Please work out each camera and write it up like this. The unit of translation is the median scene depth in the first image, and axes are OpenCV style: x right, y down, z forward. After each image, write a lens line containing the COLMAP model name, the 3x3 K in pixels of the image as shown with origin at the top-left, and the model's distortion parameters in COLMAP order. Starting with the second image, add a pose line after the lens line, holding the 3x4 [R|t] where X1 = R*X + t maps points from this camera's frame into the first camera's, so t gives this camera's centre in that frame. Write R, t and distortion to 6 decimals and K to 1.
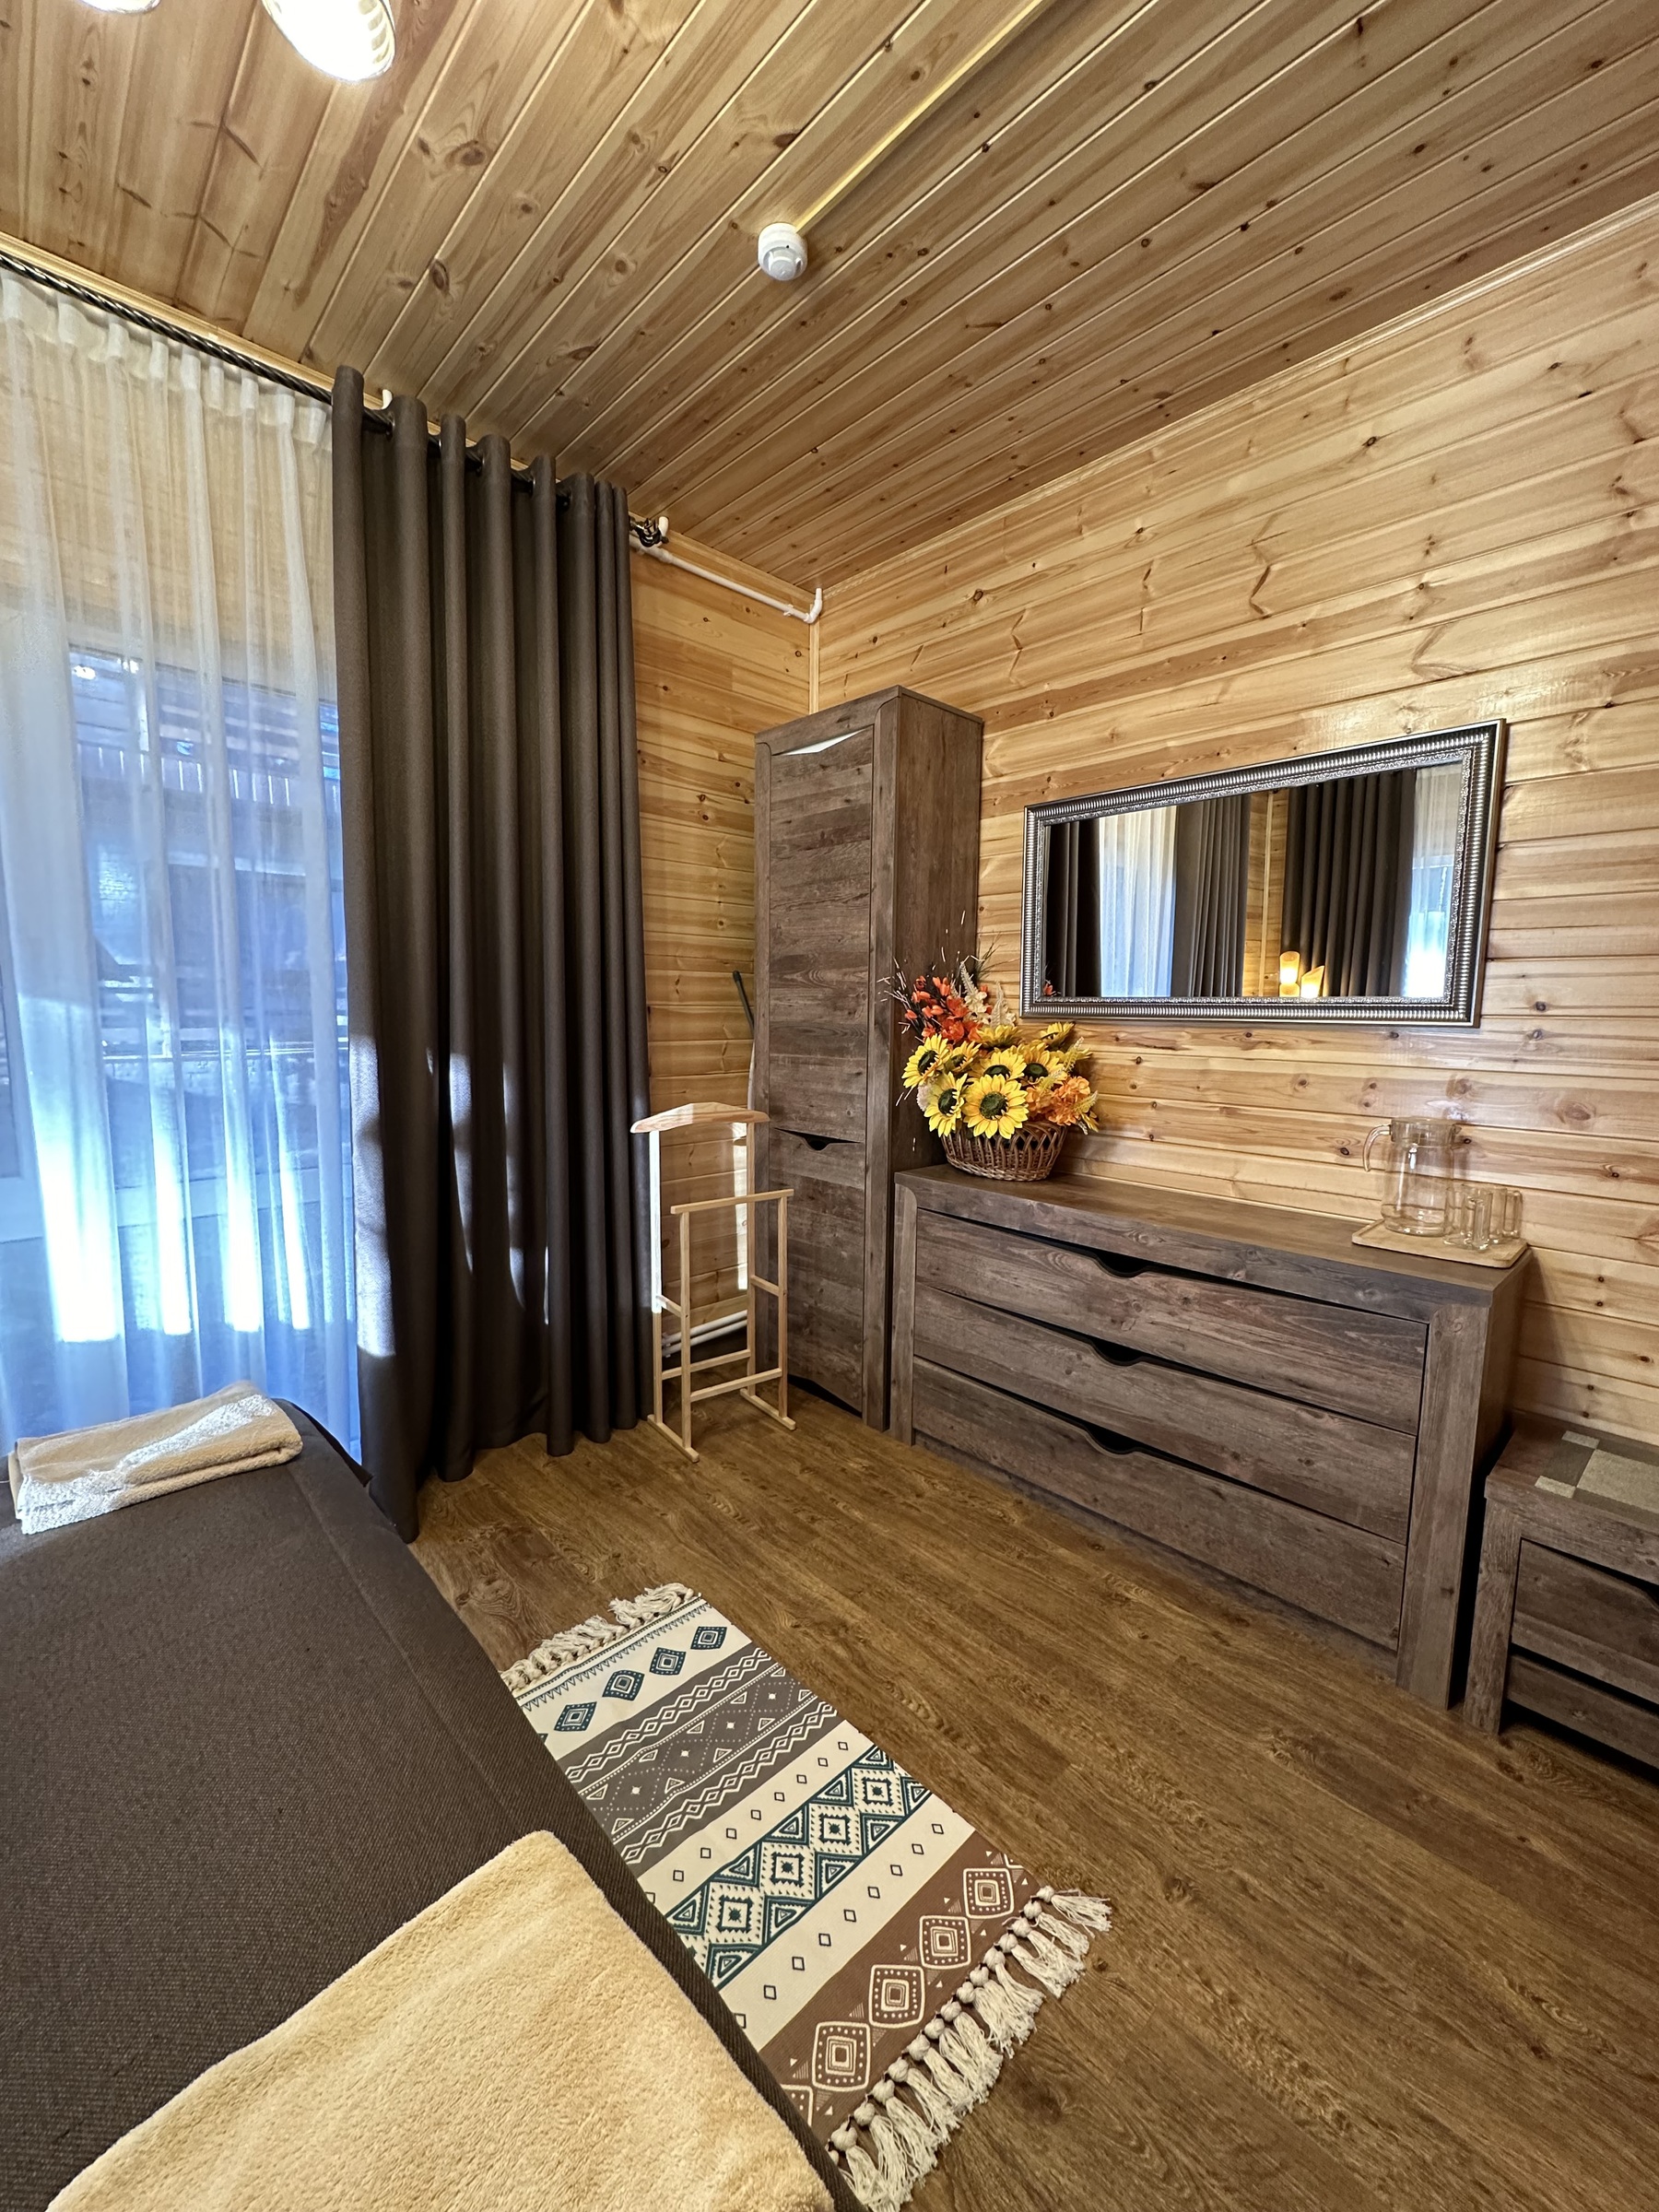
lens RADIAL K [[876.8, 0, 830.4], [0, 876.8, 1107.7], [0, 0, 1]] dist [-0.002043, 0.000126]
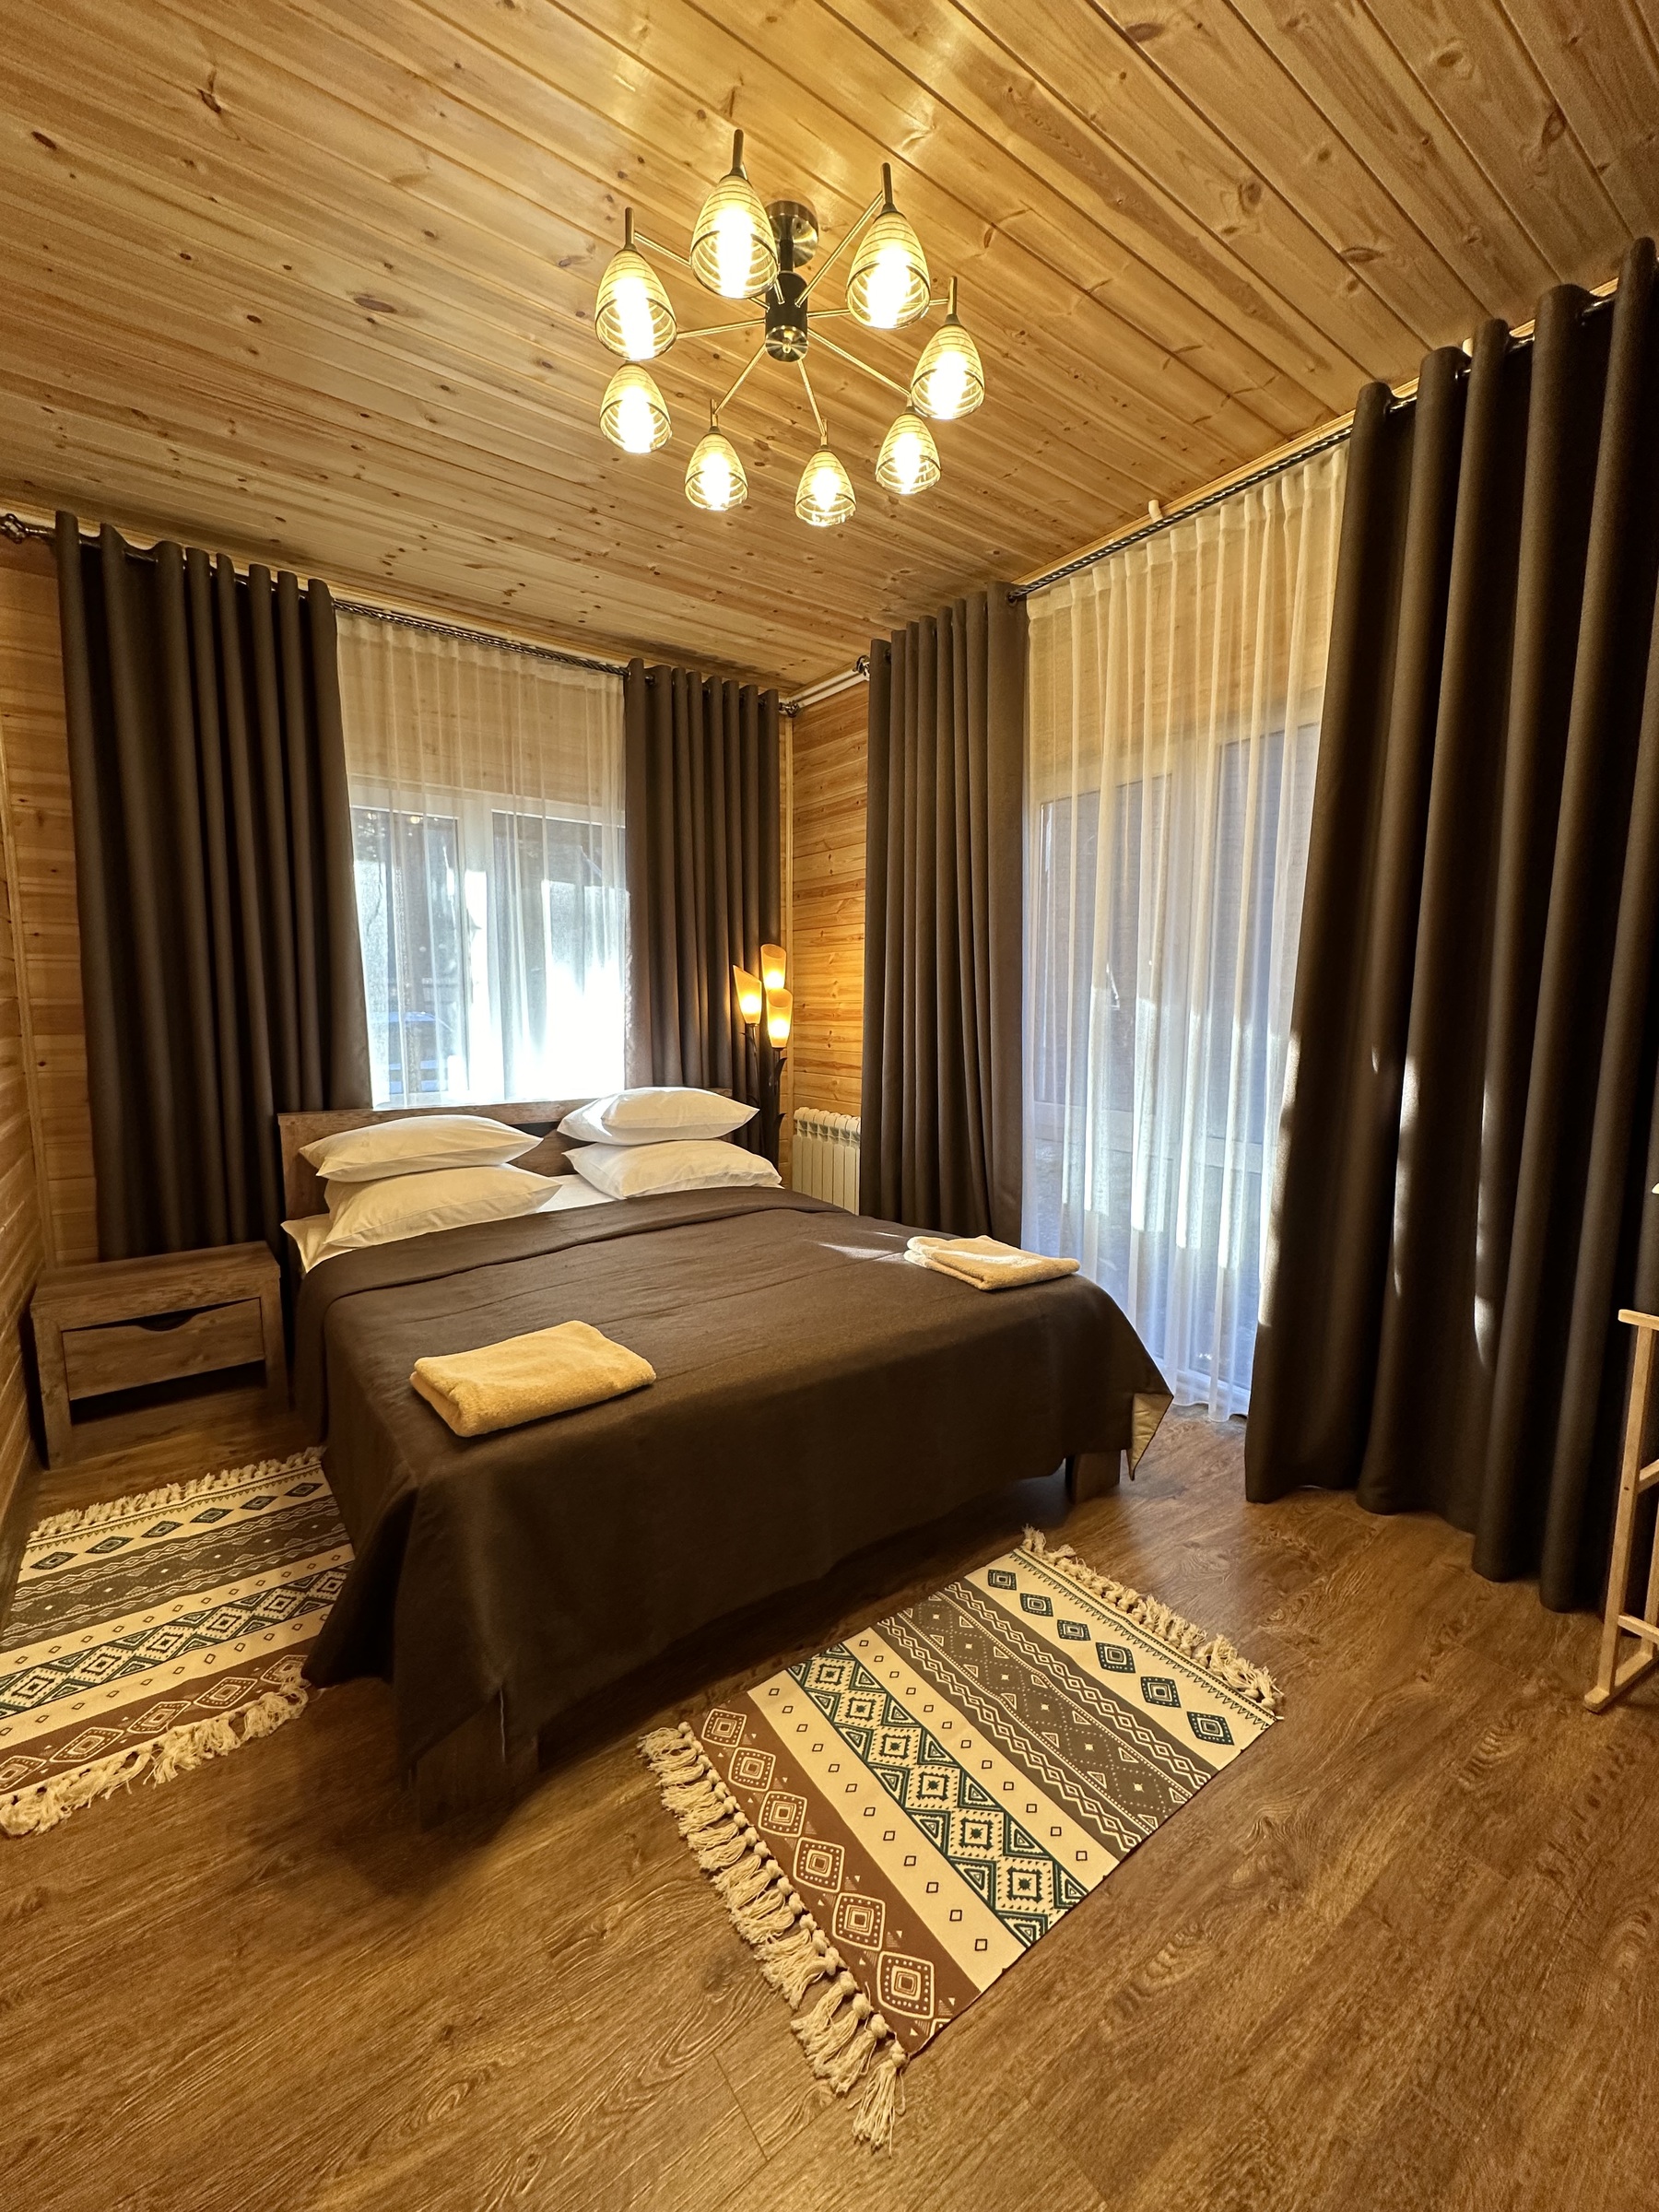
lens RADIAL K [[876.8, 0, 830.4], [0, 876.8, 1107.7], [0, 0, 1]] dist [-0.002043, 0.000126]
pose [[-0.129904, 0.109956, -0.985411, 0.837817], [-0.117602, 0.985108, 0.125425, -0.074890], [0.984528, 0.132180, -0.115038, 0.784371]]
